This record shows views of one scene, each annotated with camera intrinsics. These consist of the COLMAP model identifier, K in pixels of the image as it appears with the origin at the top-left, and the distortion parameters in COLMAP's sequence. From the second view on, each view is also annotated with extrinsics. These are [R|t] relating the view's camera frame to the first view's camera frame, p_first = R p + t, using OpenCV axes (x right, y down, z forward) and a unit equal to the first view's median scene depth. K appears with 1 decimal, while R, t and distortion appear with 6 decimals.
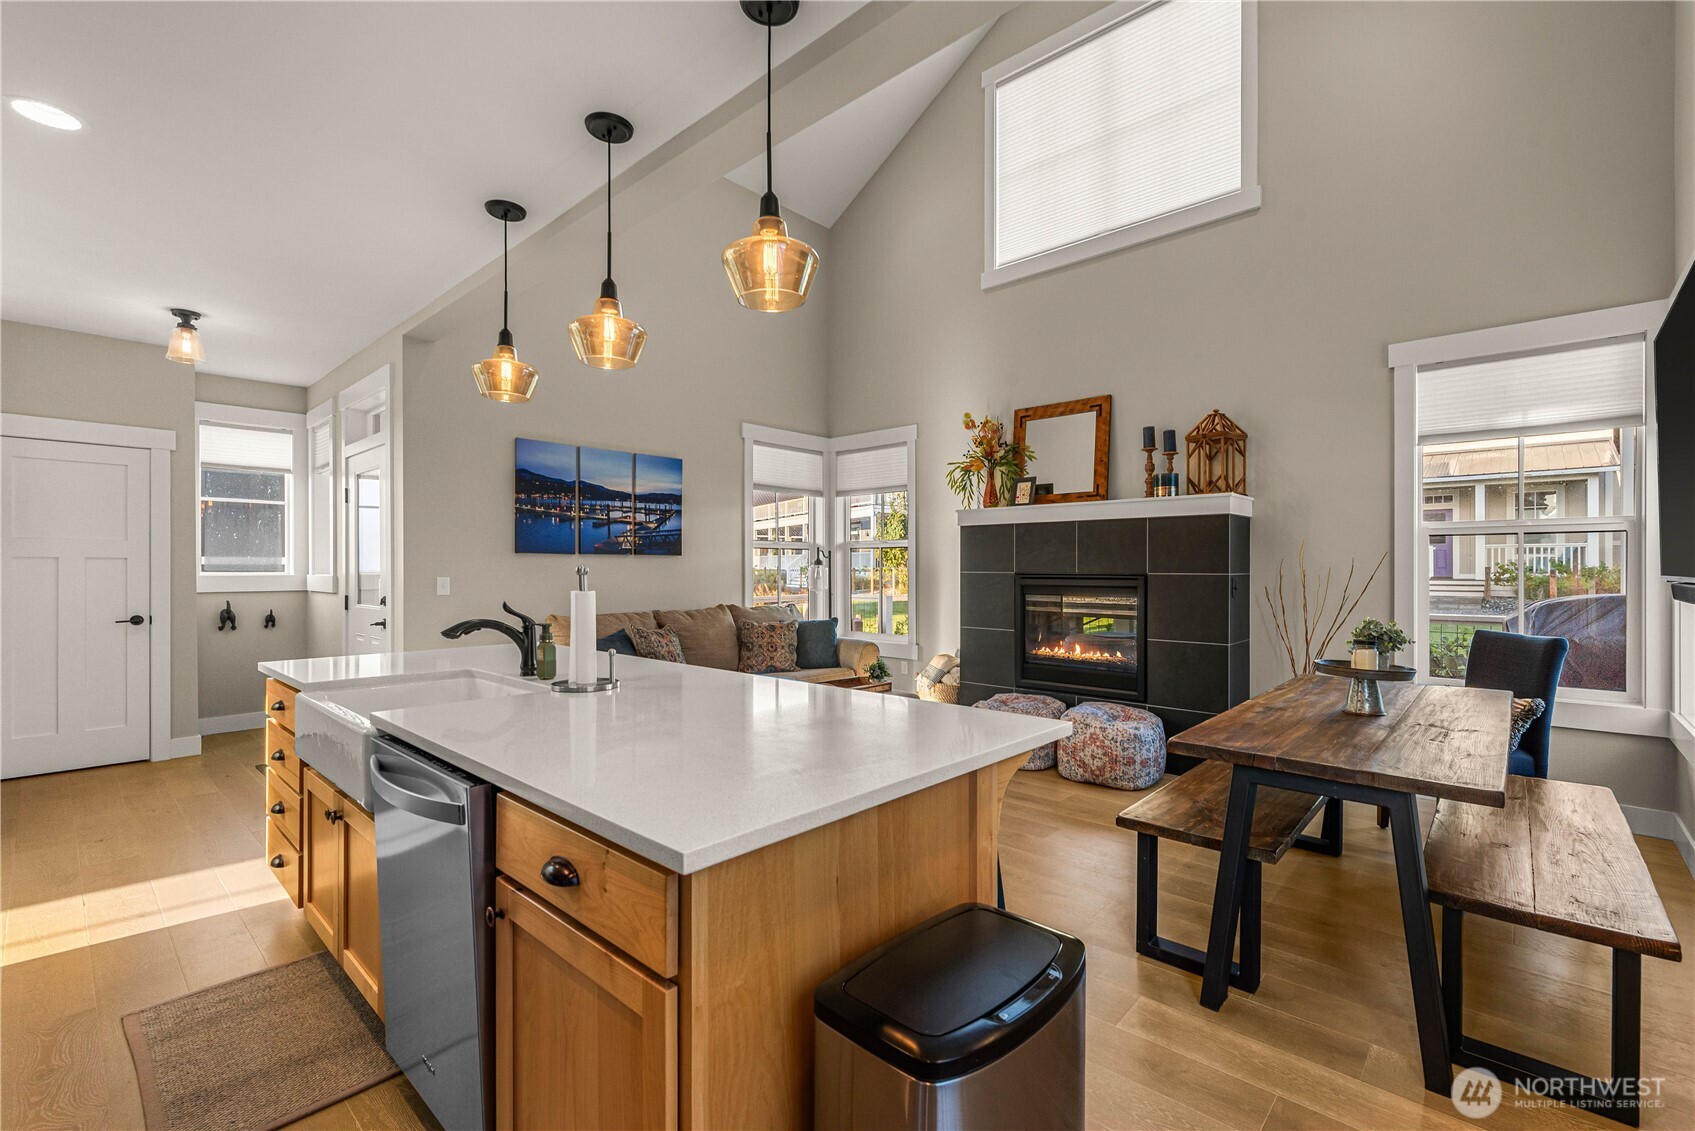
lens RADIAL K [[731.0, 0, 852.9], [0, 731.0, 566.1], [0, 0, 1]] dist [0.001594, -0.000880]
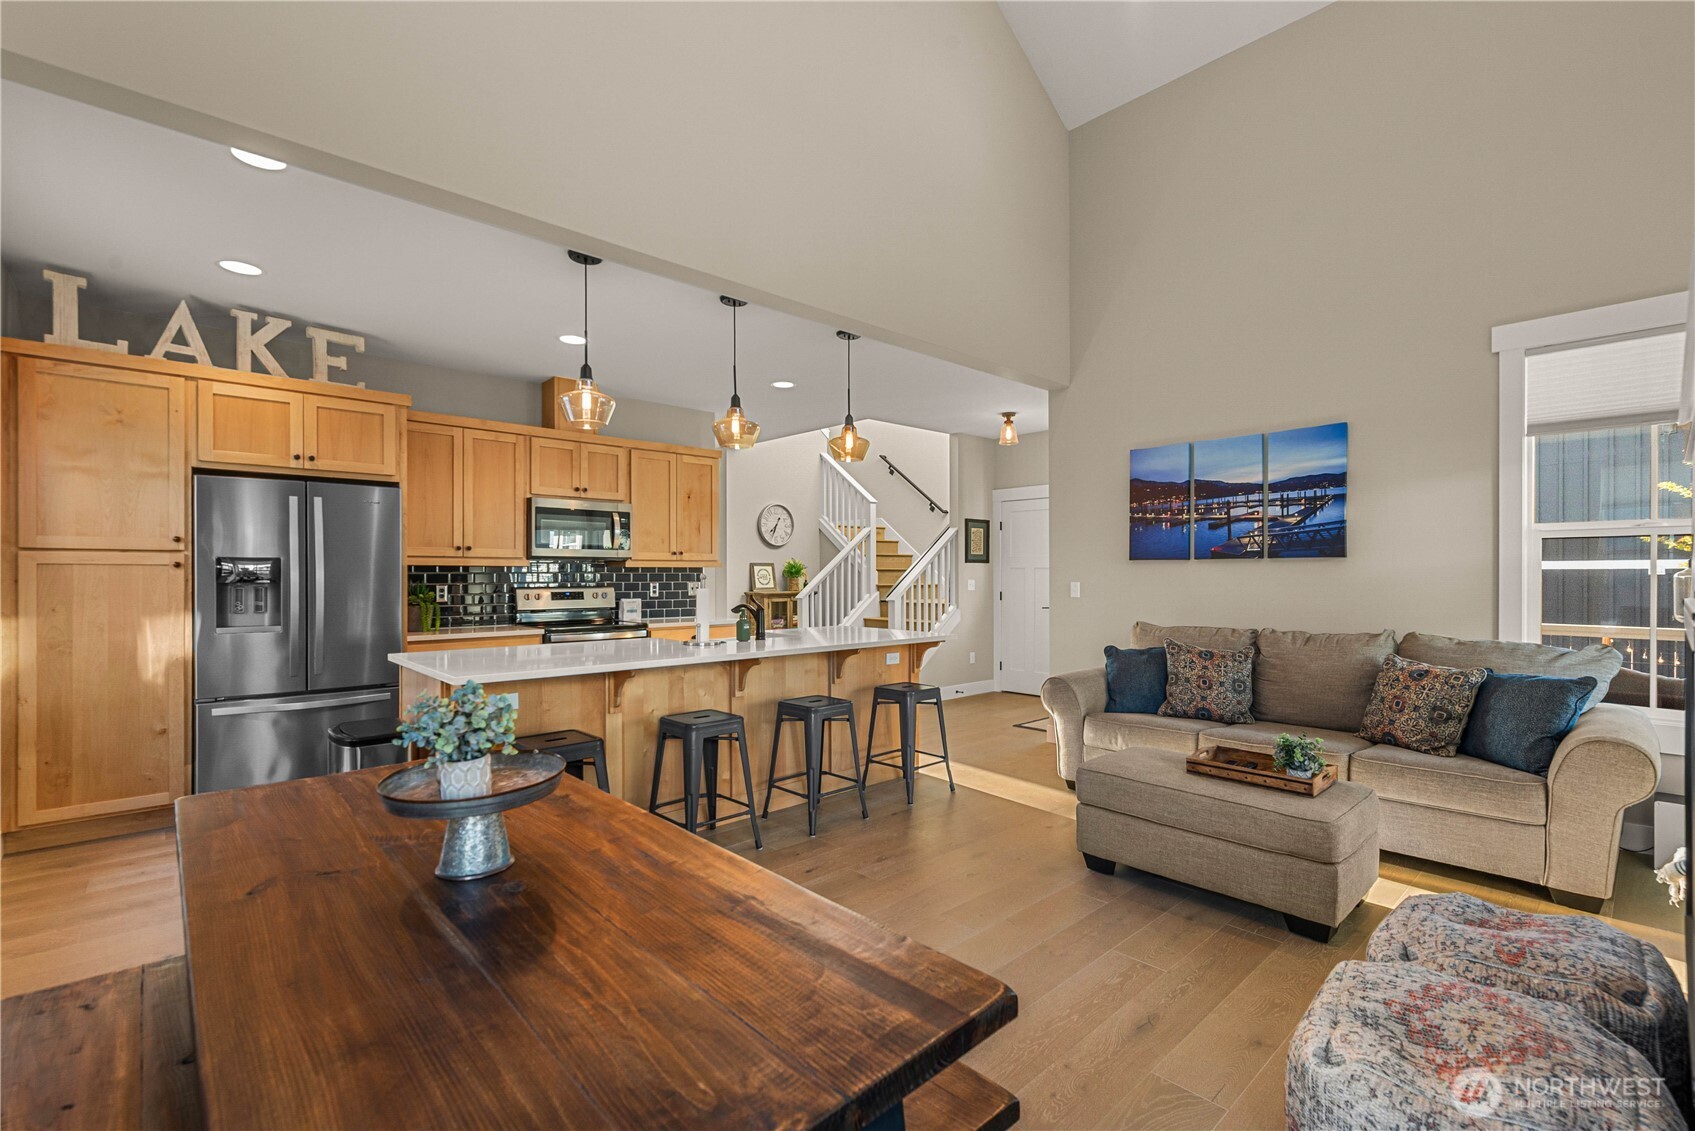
lens RADIAL K [[731.0, 0, 851.3], [0, 731.0, 576.6], [0, 0, 1]] dist [0.001594, -0.000880]
pose [[-0.073519, 0.004180, -0.997285, 0.547661], [0.002855, 0.999988, 0.003981, 0.000239], [0.997290, -0.002555, -0.073530, 0.606336]]
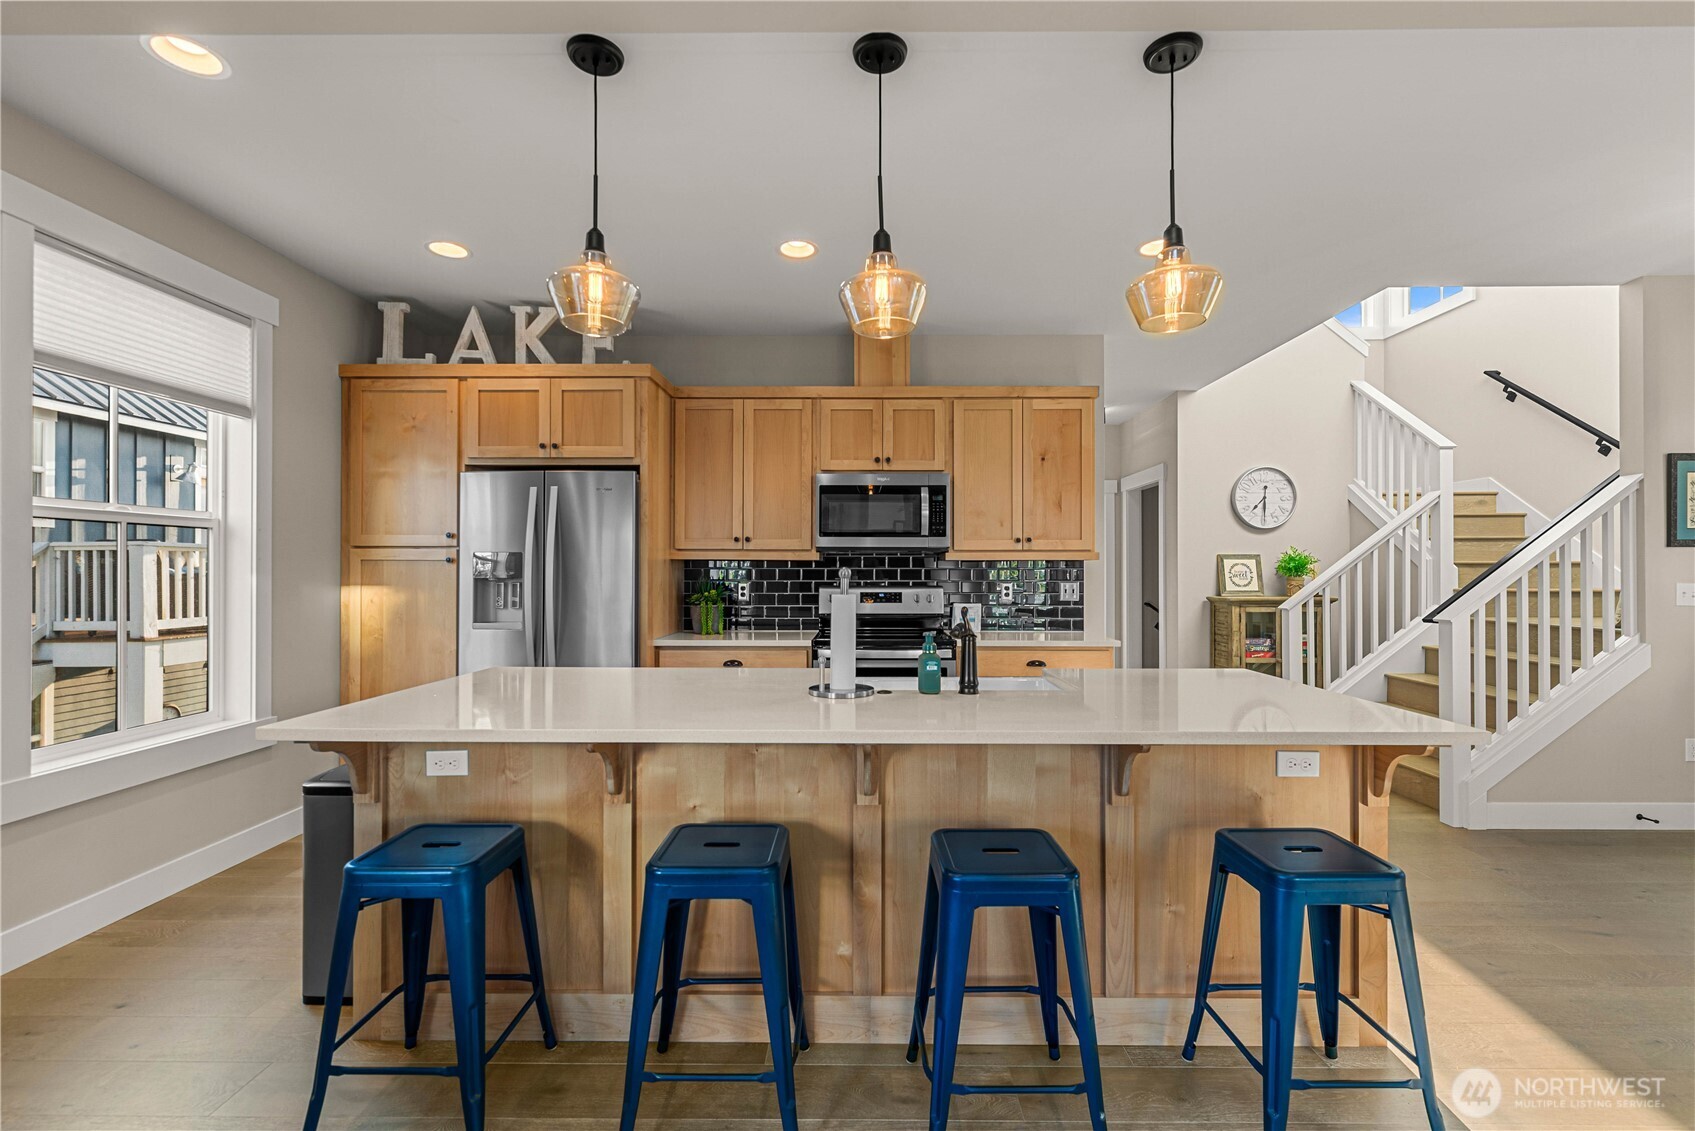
lens RADIAL K [[731.0, 0, 854.1], [0, 731.0, 568.3], [0, 0, 1]] dist [0.001594, -0.000880]
pose [[-0.732492, -0.003318, -0.680768, 0.119407], [0.001035, 0.999982, -0.005988, 0.002510], [0.680775, -0.005090, -0.732475, 0.705697]]
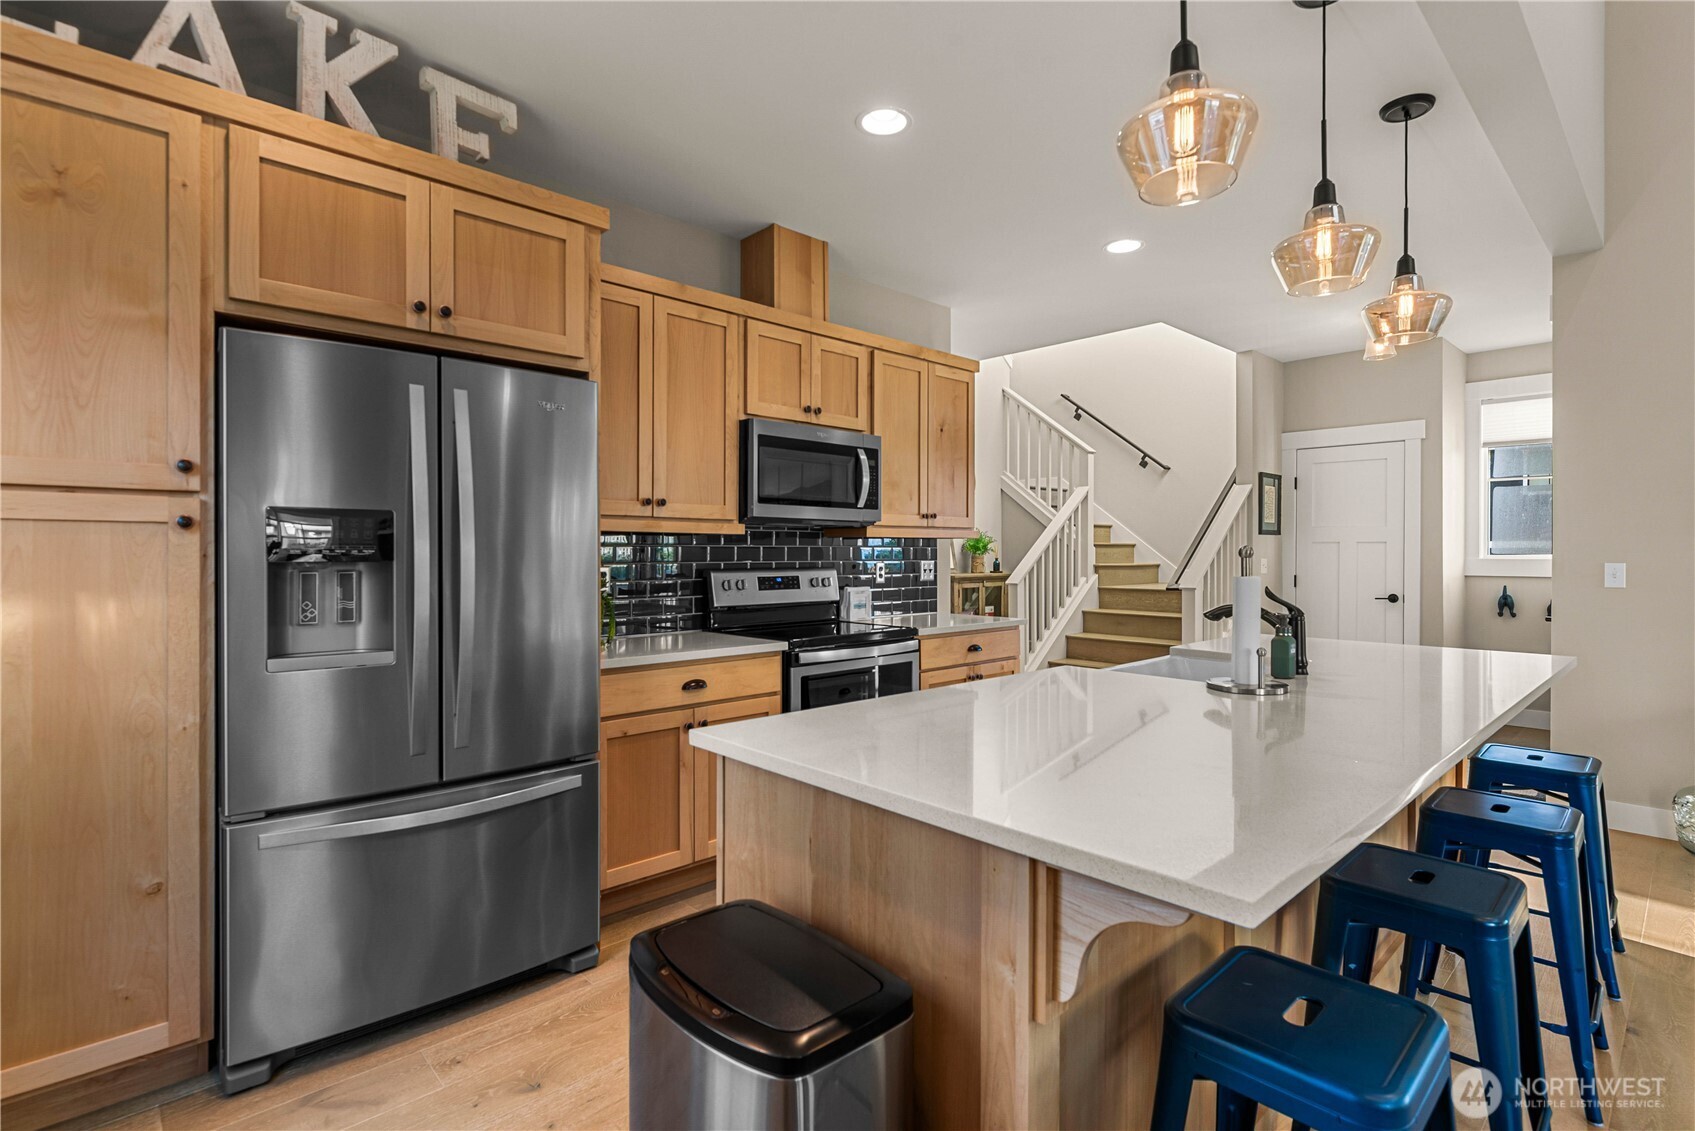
lens RADIAL K [[803.4, 0, 865.2], [0, 803.4, 555.7], [0, 0, 1]] dist [0.003638, -0.002055]
pose [[-0.062386, 0.006077, -0.998034, 0.245417], [0.000151, 0.999982, 0.006079, 0.002237], [0.998052, 0.000228, -0.062385, 0.248860]]
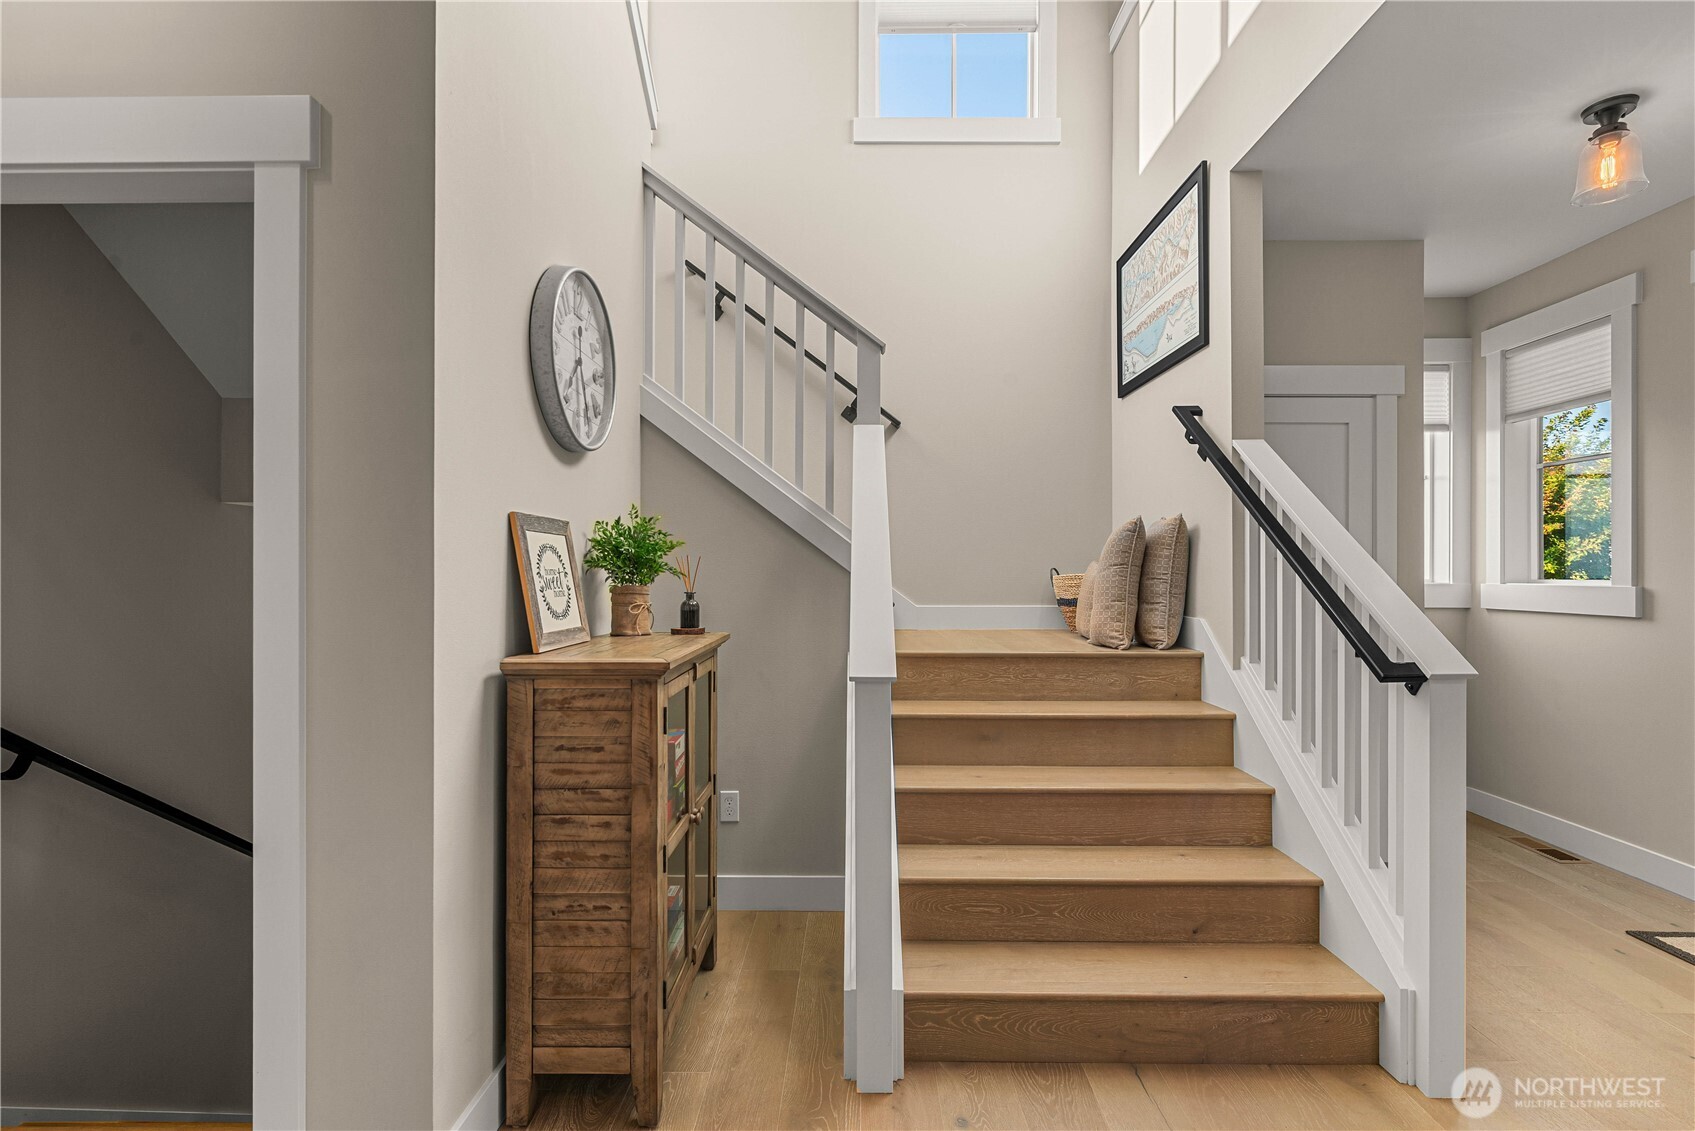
lens RADIAL K [[786.9, 0, 845.1], [0, 786.9, 573.8], [0, 0, 1]] dist [-0.002555, -0.000326]
pose [[0.667897, -0.002156, -0.744251, -0.667439], [-0.000299, 0.999995, -0.003165, 0.004335], [0.744254, 0.002337, 0.667893, 0.139447]]
